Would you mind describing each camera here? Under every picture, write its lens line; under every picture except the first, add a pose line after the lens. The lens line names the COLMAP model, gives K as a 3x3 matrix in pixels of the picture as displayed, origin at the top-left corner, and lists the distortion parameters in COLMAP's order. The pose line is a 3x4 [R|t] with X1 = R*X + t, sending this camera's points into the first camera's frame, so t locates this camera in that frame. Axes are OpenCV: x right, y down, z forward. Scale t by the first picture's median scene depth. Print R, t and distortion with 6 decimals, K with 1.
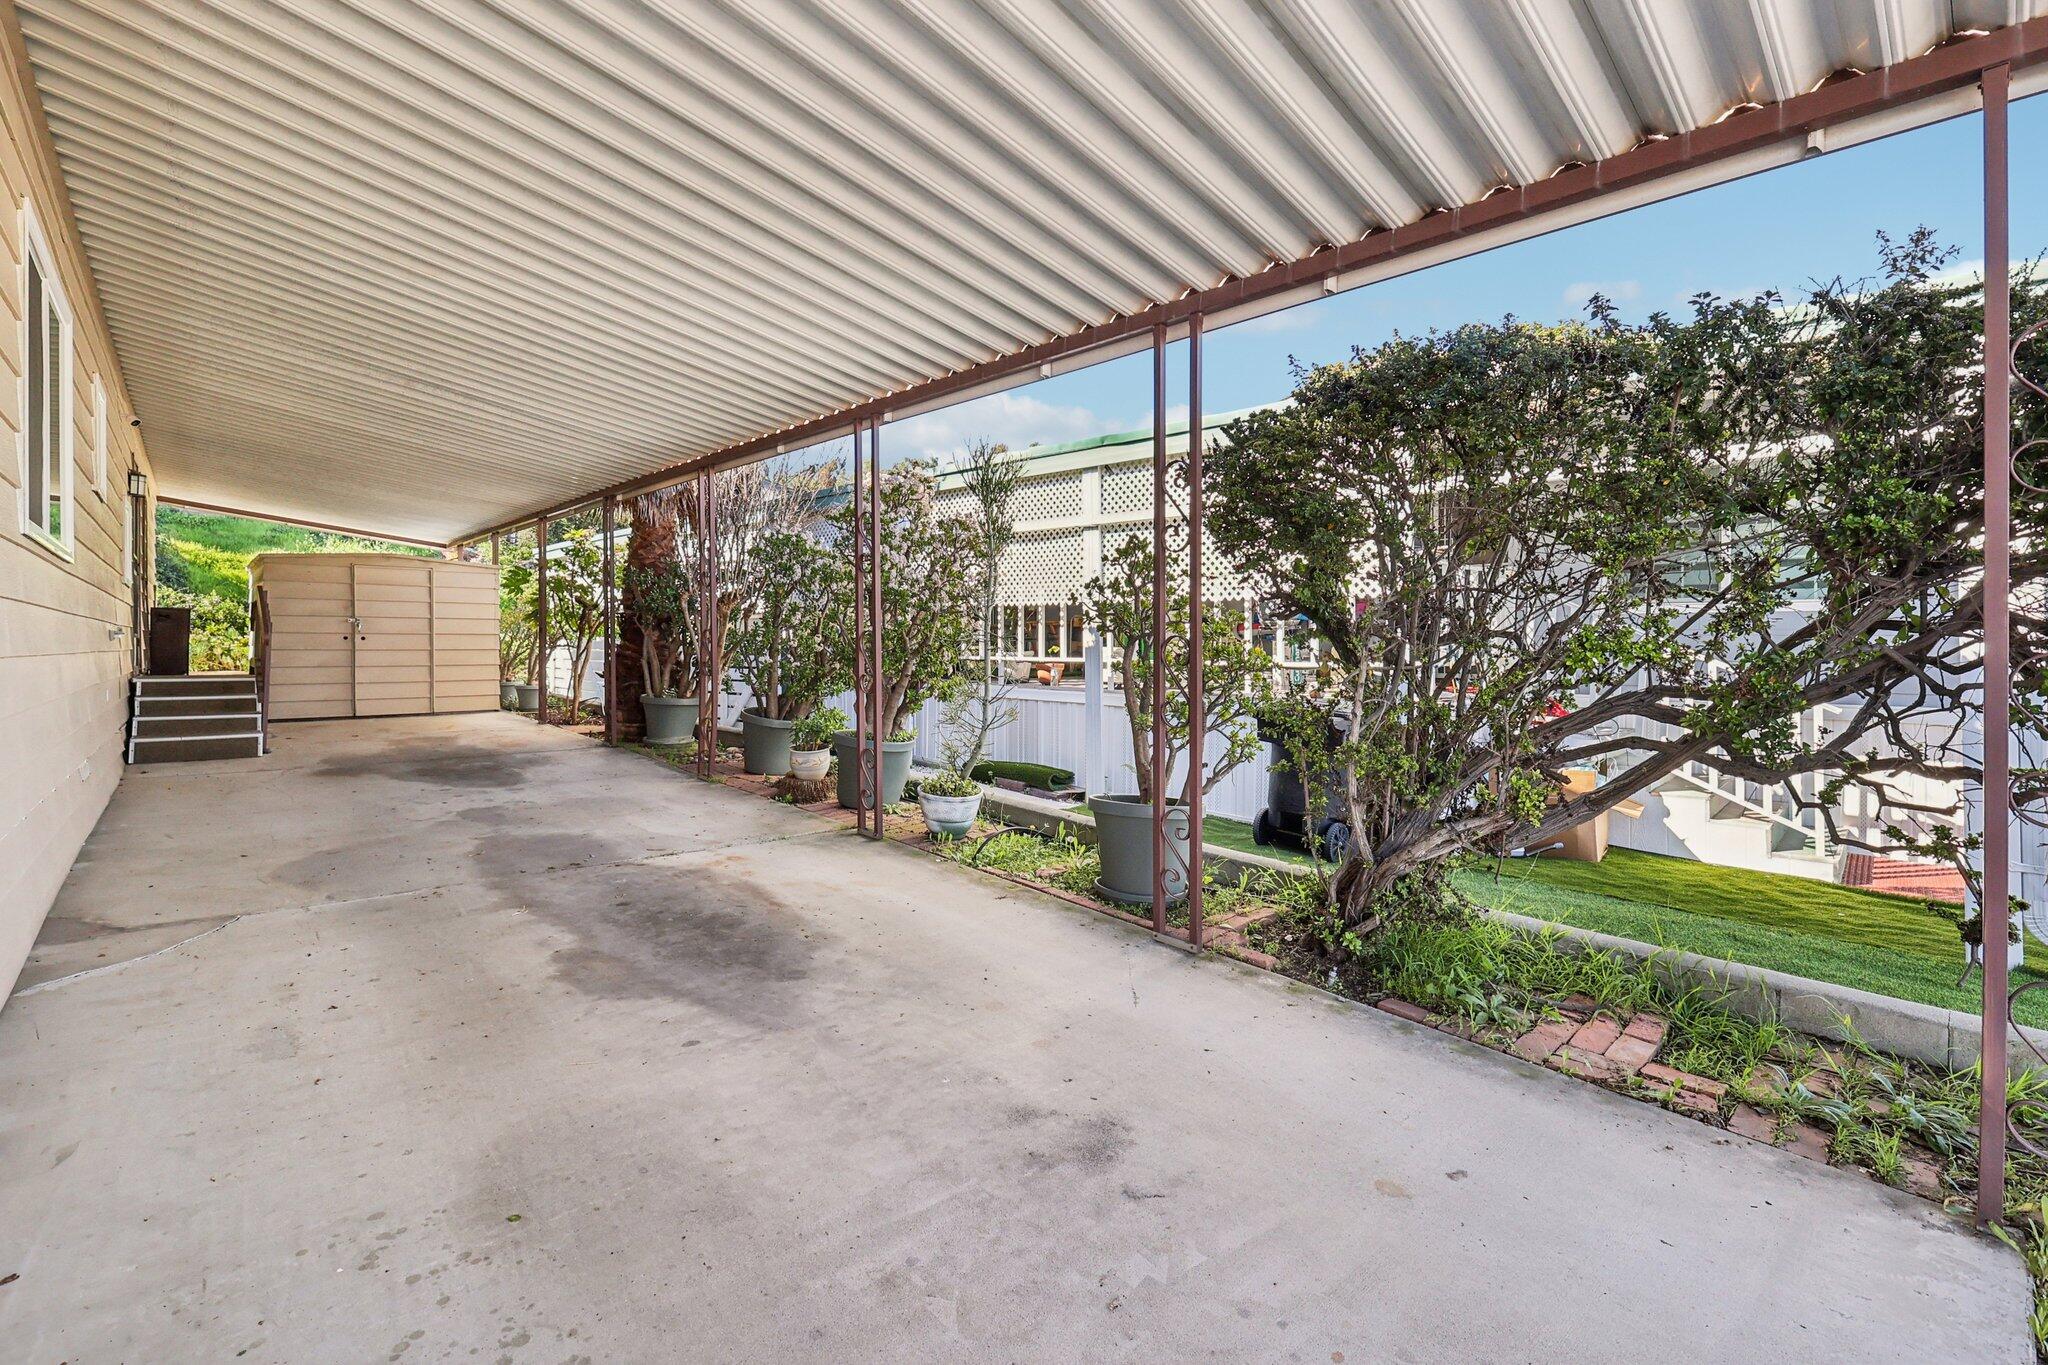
lens RADIAL K [[906.2, 0, 1019.2], [0, 906.2, 670.8], [0, 0, 1]] dist [0.002048, -0.000049]
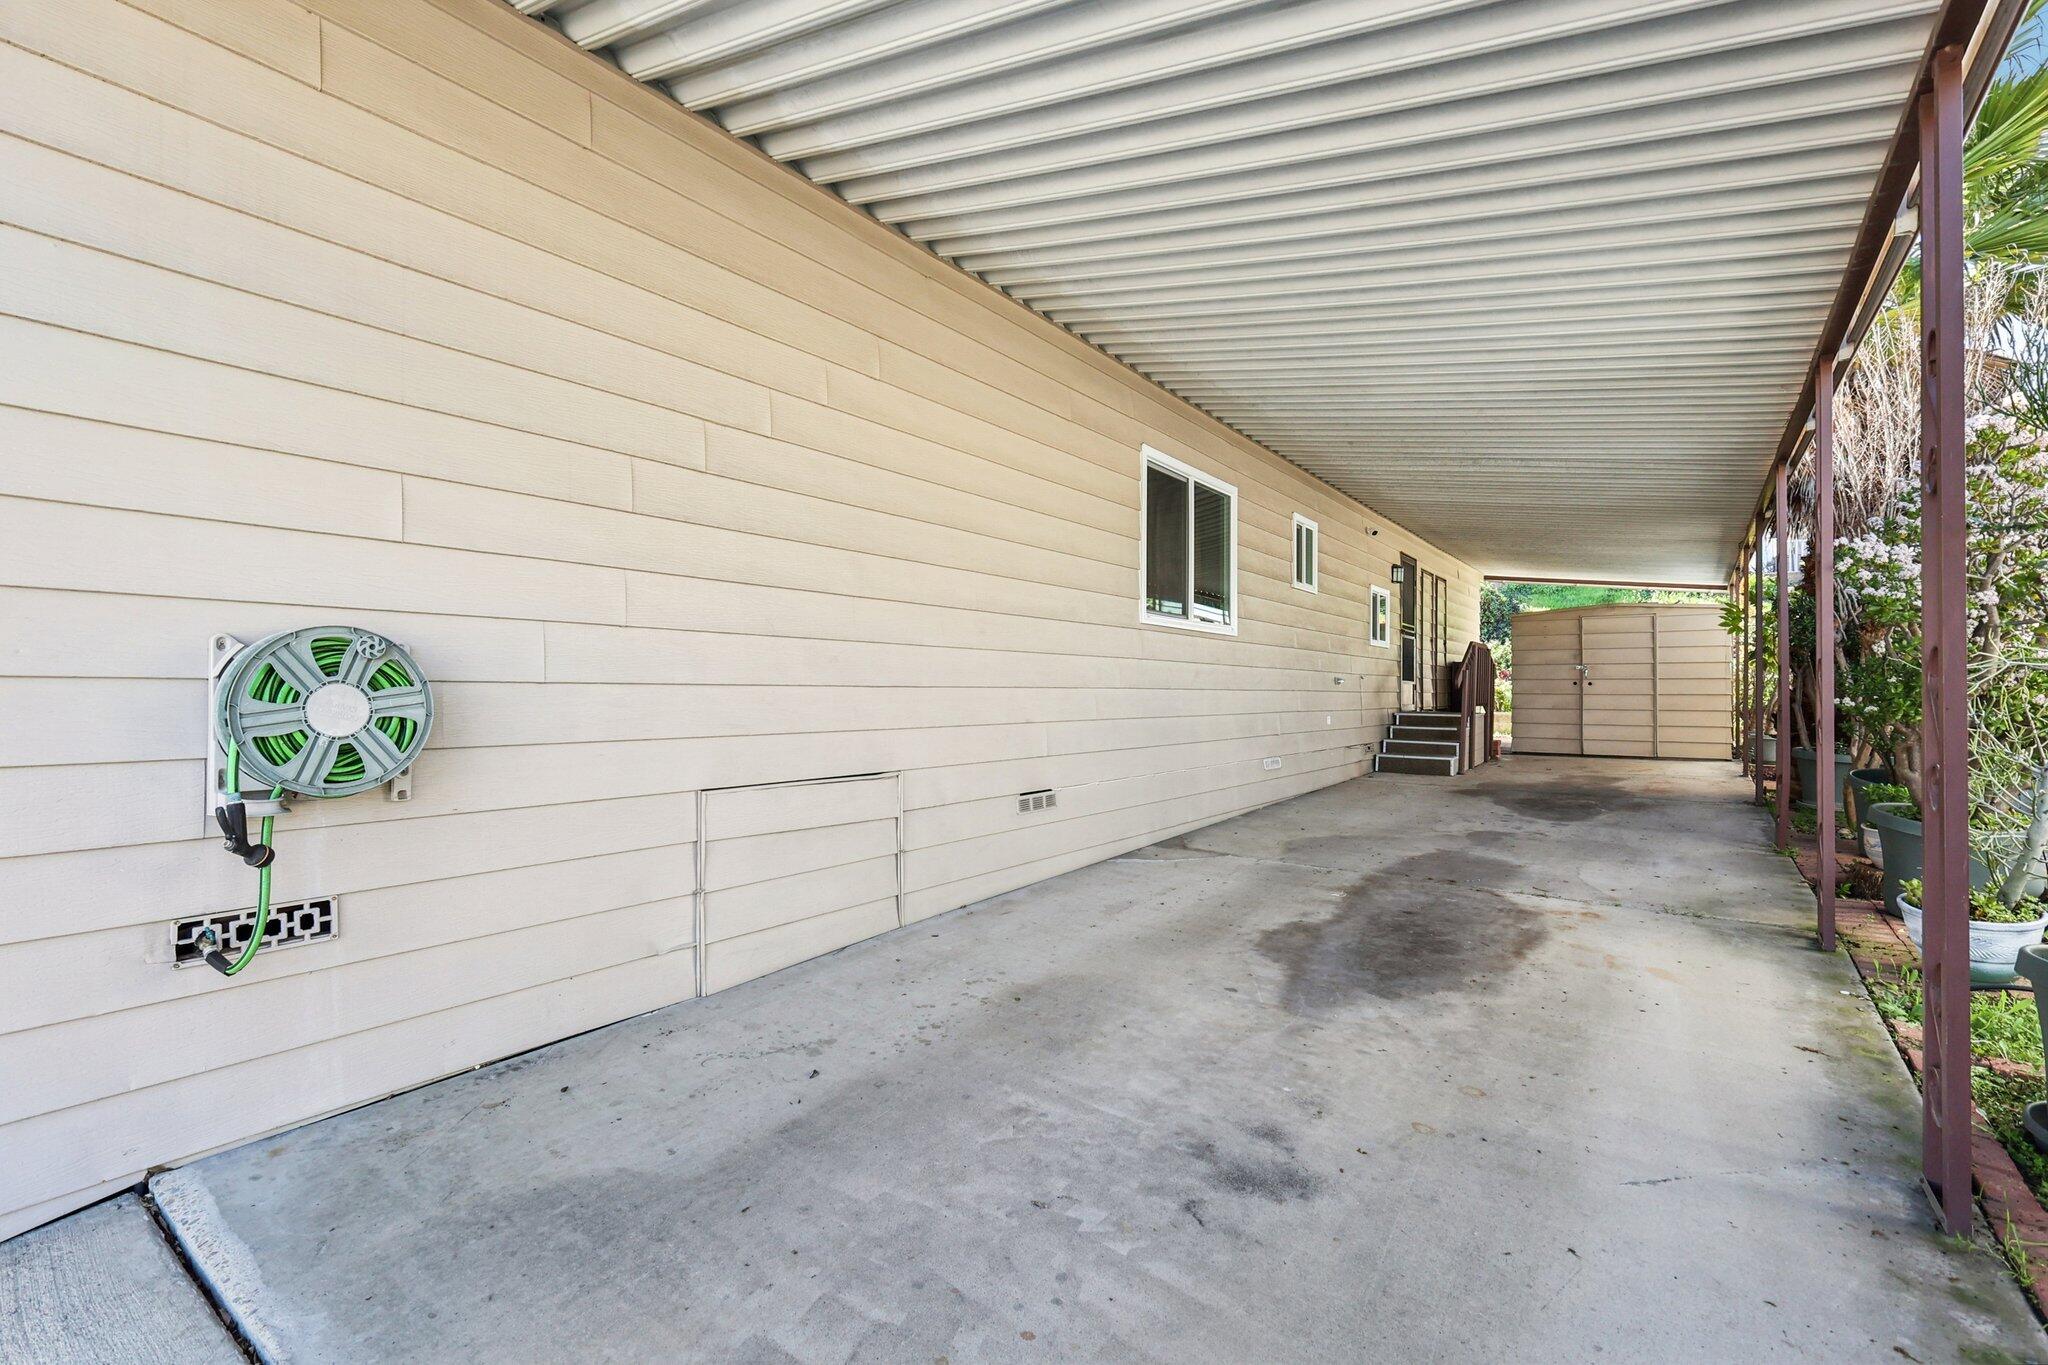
lens RADIAL K [[906.2, 0, 1019.2], [0, 906.2, 670.8], [0, 0, 1]] dist [0.002048, -0.000049]
pose [[0.188673, -0.024721, -0.981729, 0.759261], [-0.031495, 0.999017, -0.031209, 0.015855], [0.981535, 0.036808, 0.187709, 0.420196]]
